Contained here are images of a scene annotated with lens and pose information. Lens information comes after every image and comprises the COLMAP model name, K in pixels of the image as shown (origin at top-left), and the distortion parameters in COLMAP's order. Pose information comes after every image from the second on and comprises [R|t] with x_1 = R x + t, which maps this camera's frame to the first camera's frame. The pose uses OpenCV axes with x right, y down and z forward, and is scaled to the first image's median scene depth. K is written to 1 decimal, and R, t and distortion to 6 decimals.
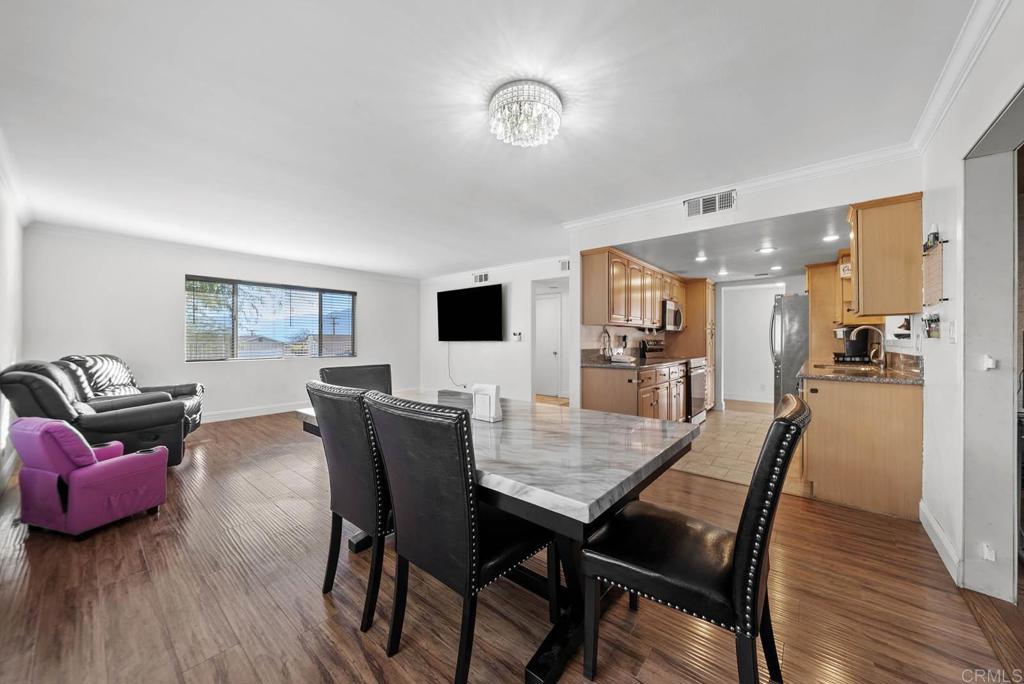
lens RADIAL K [[363.0, 0, 515.9], [0, 363.0, 338.7], [0, 0, 1]] dist [-0.004299, -0.000118]
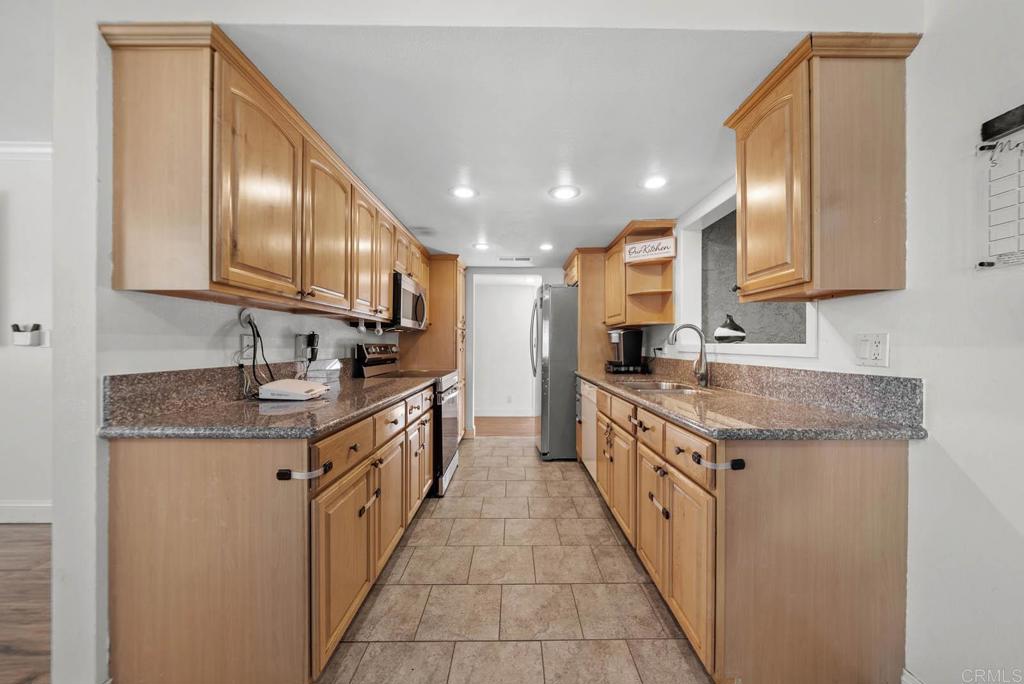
lens RADIAL K [[363.0, 0, 522.1], [0, 363.0, 346.3], [0, 0, 1]] dist [-0.004299, -0.000118]
pose [[0.757611, -0.001040, 0.652705, 0.209799], [-0.005270, 0.999956, 0.007710, 0.001791], [-0.652685, -0.009281, 0.757573, 0.497419]]
